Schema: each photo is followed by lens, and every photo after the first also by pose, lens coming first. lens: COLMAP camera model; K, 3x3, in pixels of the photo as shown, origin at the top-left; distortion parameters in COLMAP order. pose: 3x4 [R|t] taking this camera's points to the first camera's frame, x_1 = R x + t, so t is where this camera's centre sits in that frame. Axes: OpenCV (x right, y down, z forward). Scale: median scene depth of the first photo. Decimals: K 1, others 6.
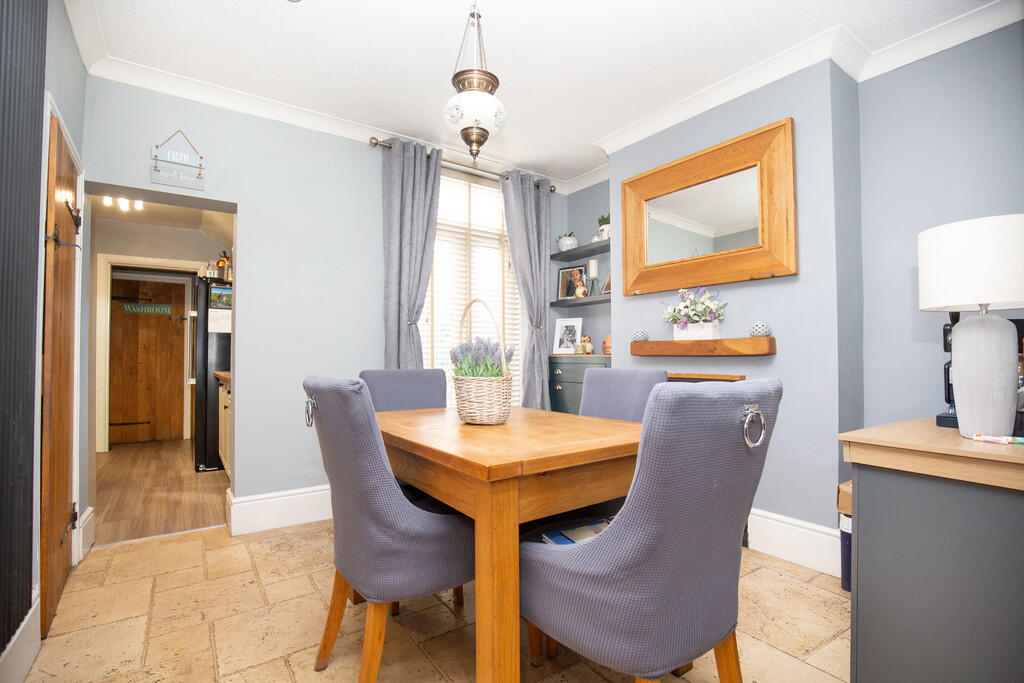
lens RADIAL K [[469.5, 0, 511.5], [0, 469.5, 341.8], [0, 0, 1]] dist [-0.031440, 0.000614]
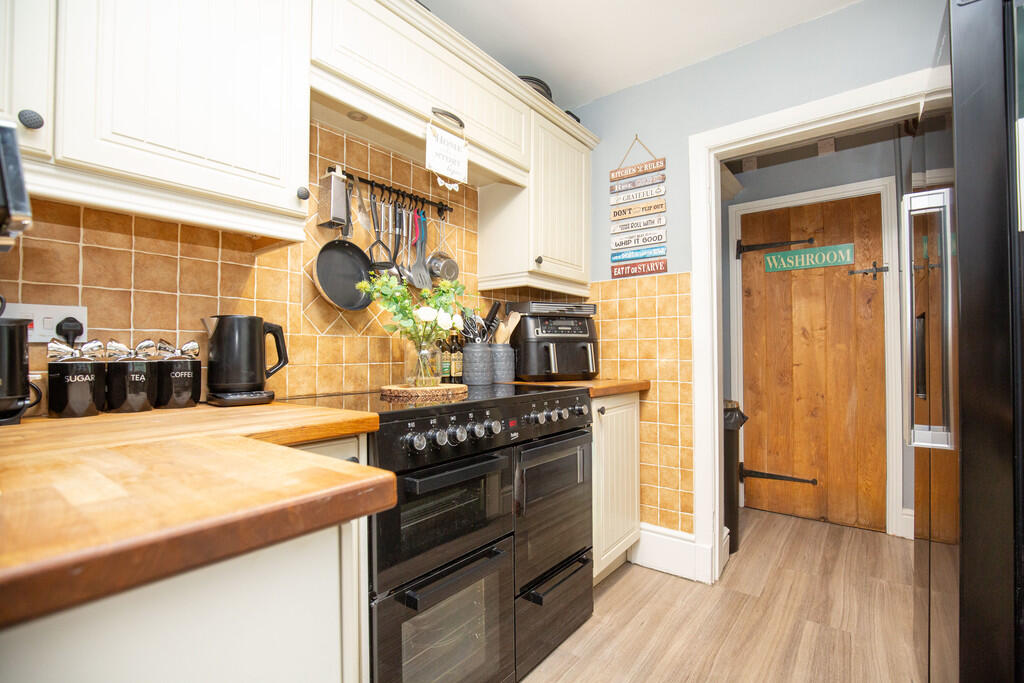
lens RADIAL K [[469.5, 0, 514.9], [0, 469.5, 344.6], [0, 0, 1]] dist [-0.031440, 0.000614]
pose [[0.287184, -0.012288, -0.957797, -0.392756], [0.028426, 0.999587, -0.004301, 0.017518], [0.957454, -0.025991, 0.287414, 0.540145]]
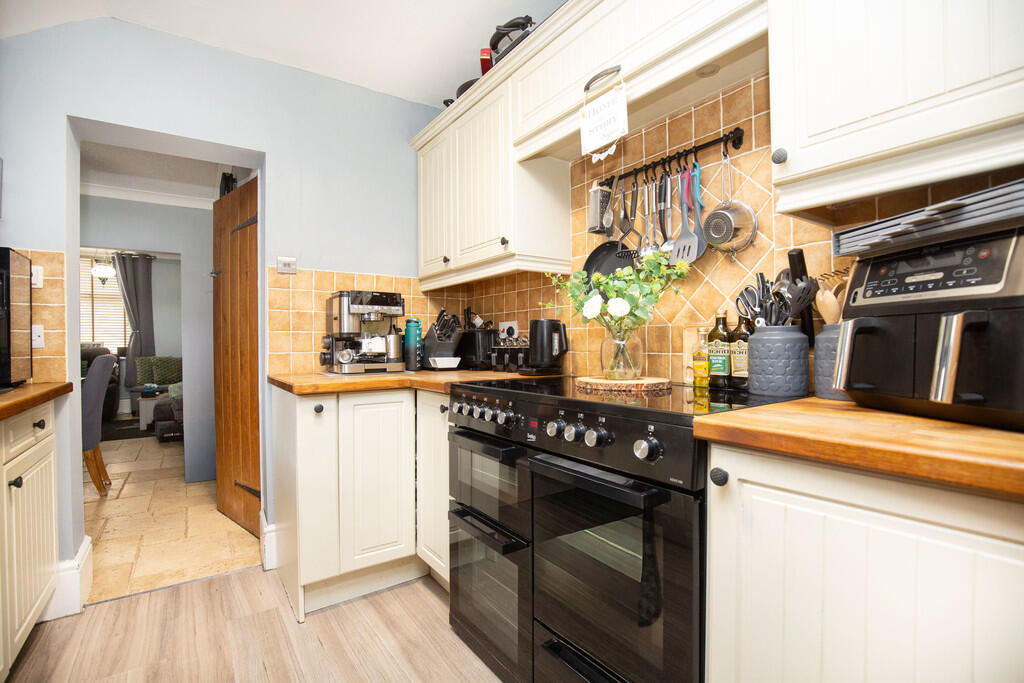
lens RADIAL K [[469.5, 0, 520.8], [0, 469.5, 344.2], [0, 0, 1]] dist [-0.031440, 0.000614]
pose [[-0.999873, 0.015929, 0.000406, -0.626470], [0.015917, 0.999642, -0.021522, 0.025195], [-0.000749, -0.021513, -0.999768, 0.831808]]
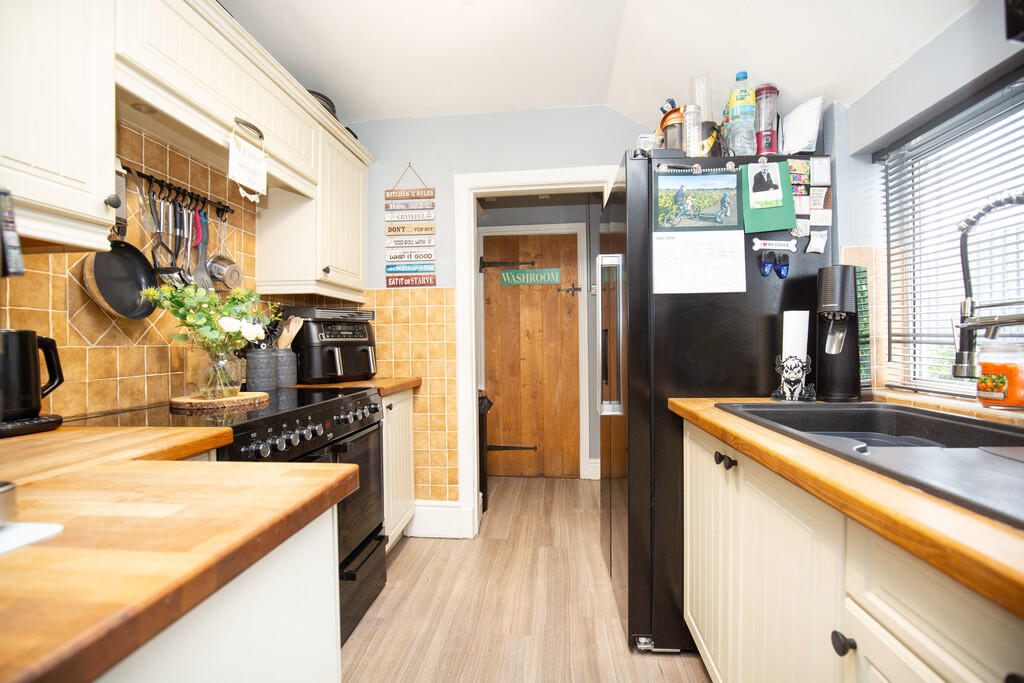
lens RADIAL K [[469.5, 0, 518.8], [0, 469.5, 342.8], [0, 0, 1]] dist [-0.031440, 0.000614]
pose [[0.760409, -0.000816, -0.649444, -0.365834], [0.024635, 0.999316, 0.027588, 0.004515], [0.648978, -0.036978, 0.759908, 0.474374]]
